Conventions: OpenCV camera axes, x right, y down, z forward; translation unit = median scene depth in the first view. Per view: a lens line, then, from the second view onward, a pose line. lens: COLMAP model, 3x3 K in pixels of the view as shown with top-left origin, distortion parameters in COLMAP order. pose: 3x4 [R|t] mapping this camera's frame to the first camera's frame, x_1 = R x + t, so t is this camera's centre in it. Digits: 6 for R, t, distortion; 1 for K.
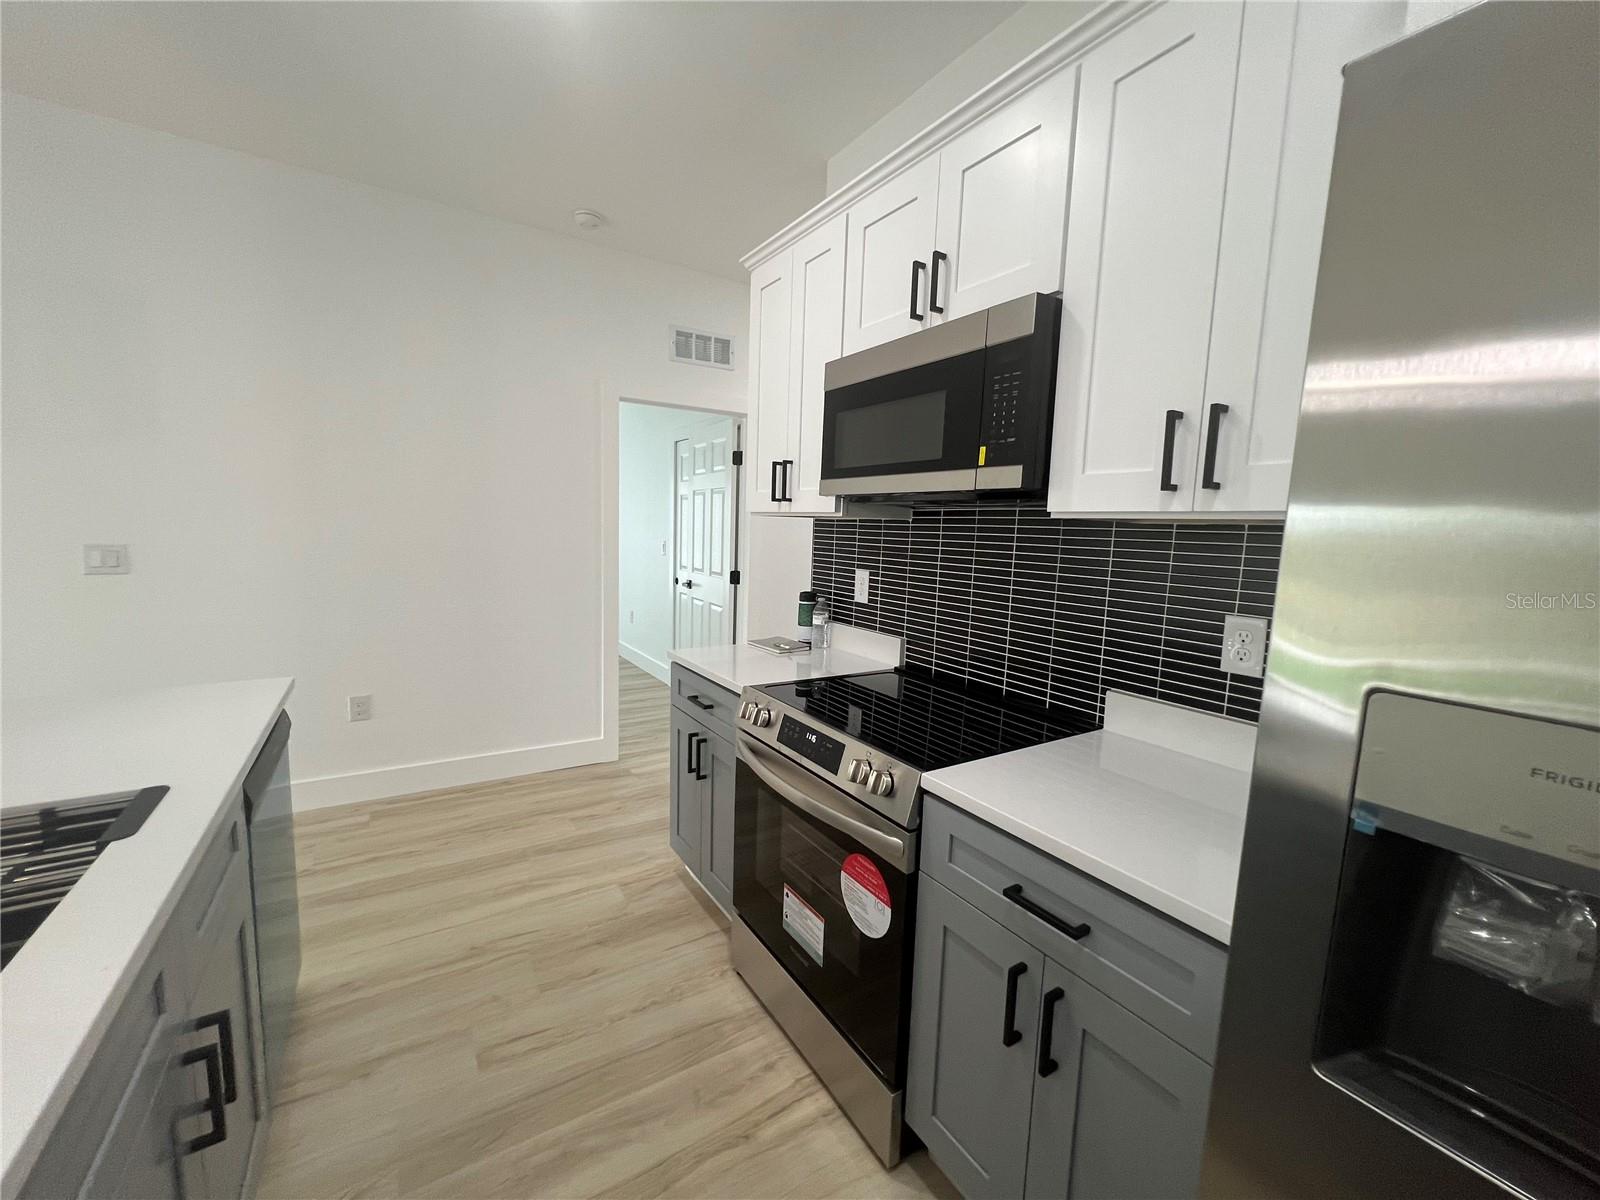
lens RADIAL K [[642.7, 0, 799.9], [0, 642.7, 604.5], [0, 0, 1]] dist [-0.001285, 0.000011]
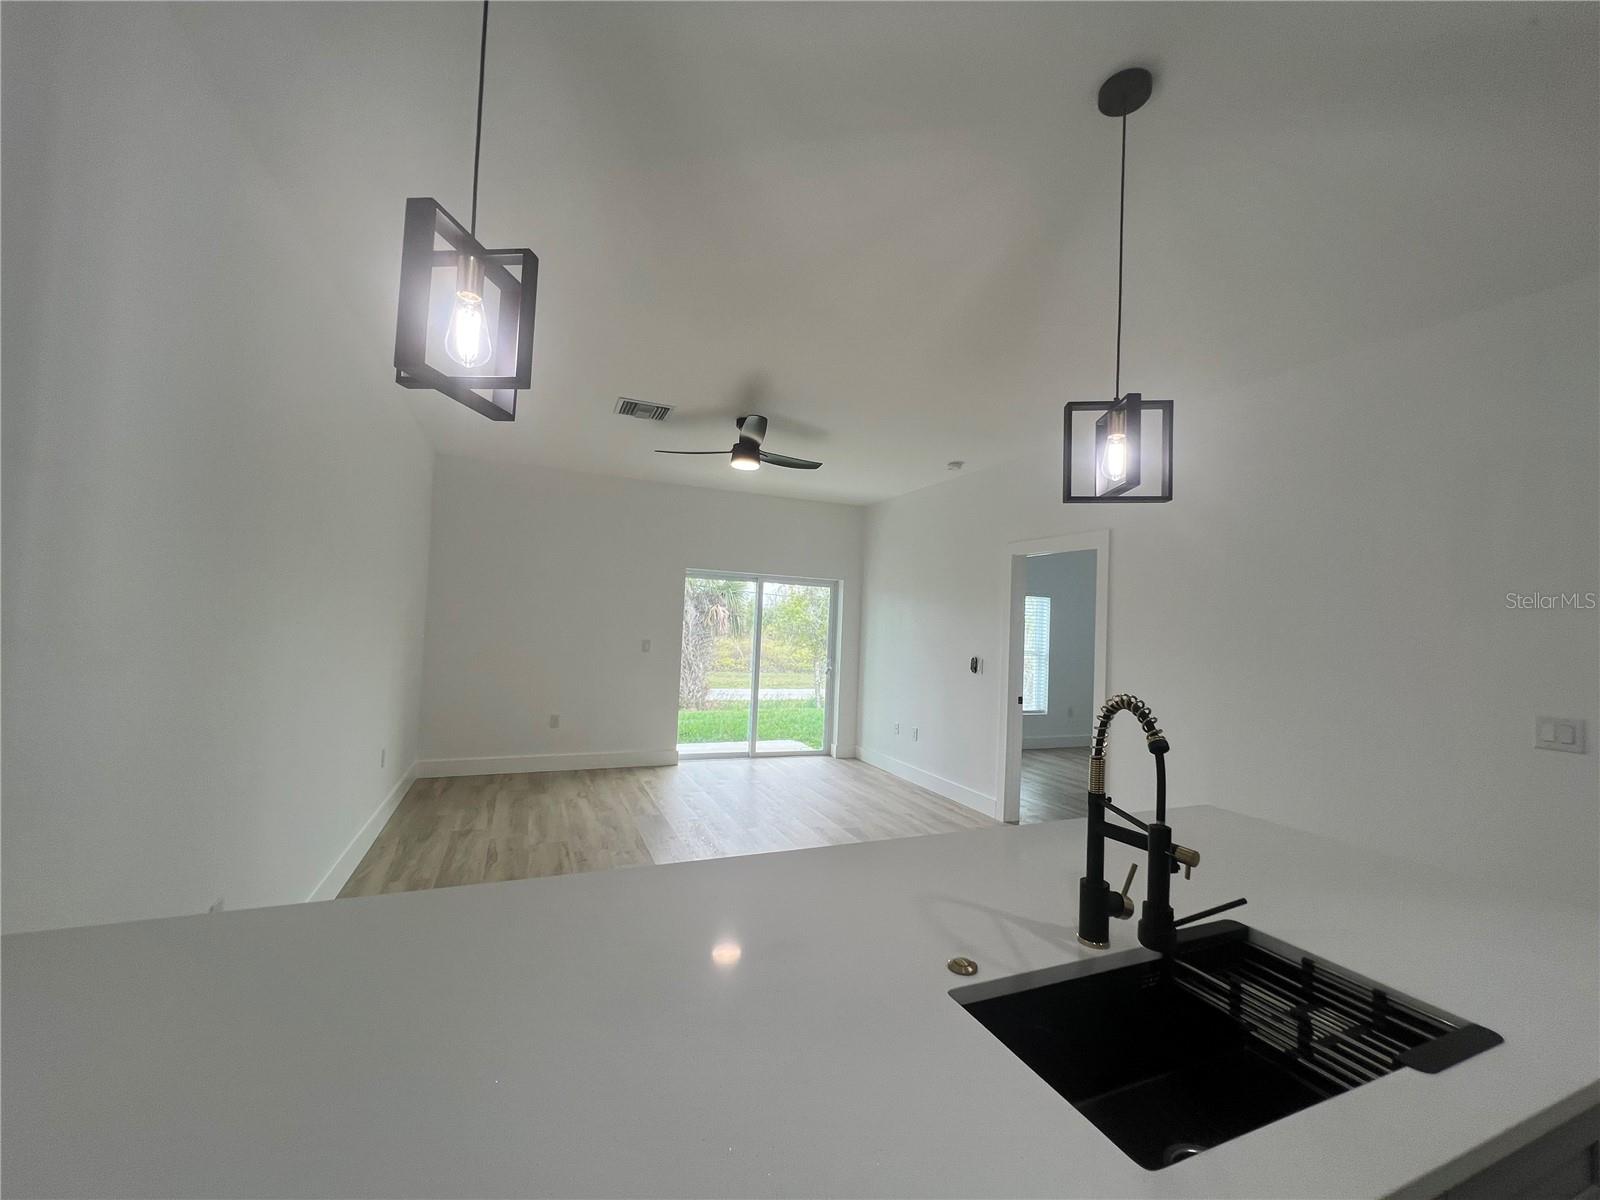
lens RADIAL K [[642.7, 0, 800.0], [0, 642.7, 606.3], [0, 0, 1]] dist [-0.001285, 0.000011]
pose [[-0.157882, -0.067913, -0.985120, 0.008270], [-0.165392, 0.985358, -0.041423, -0.044726], [0.973508, 0.156391, -0.166803, 0.090885]]
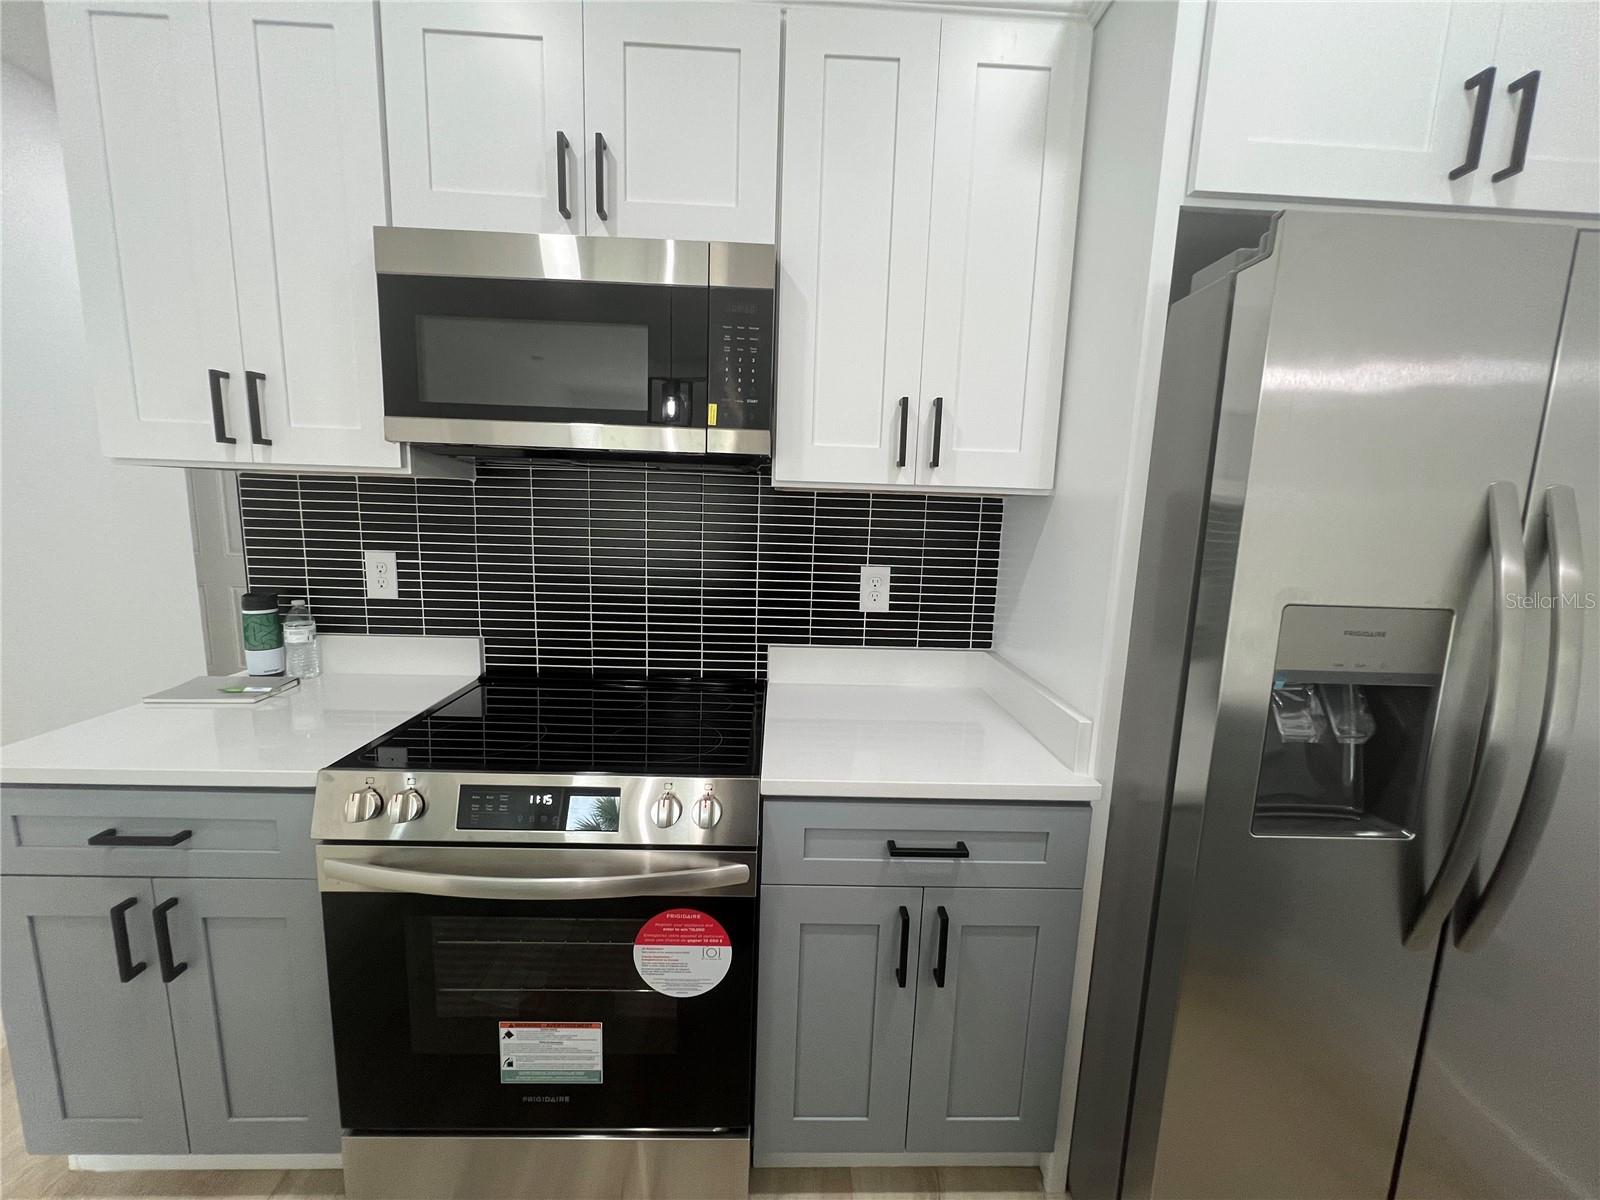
lens RADIAL K [[642.7, 0, 797.1], [0, 642.7, 604.0], [0, 0, 1]] dist [-0.001285, 0.000011]
pose [[0.514627, -0.148017, 0.844541, -0.336623], [0.088667, 0.988893, 0.119286, -0.052104], [-0.852817, 0.013495, 0.522035, 0.336786]]
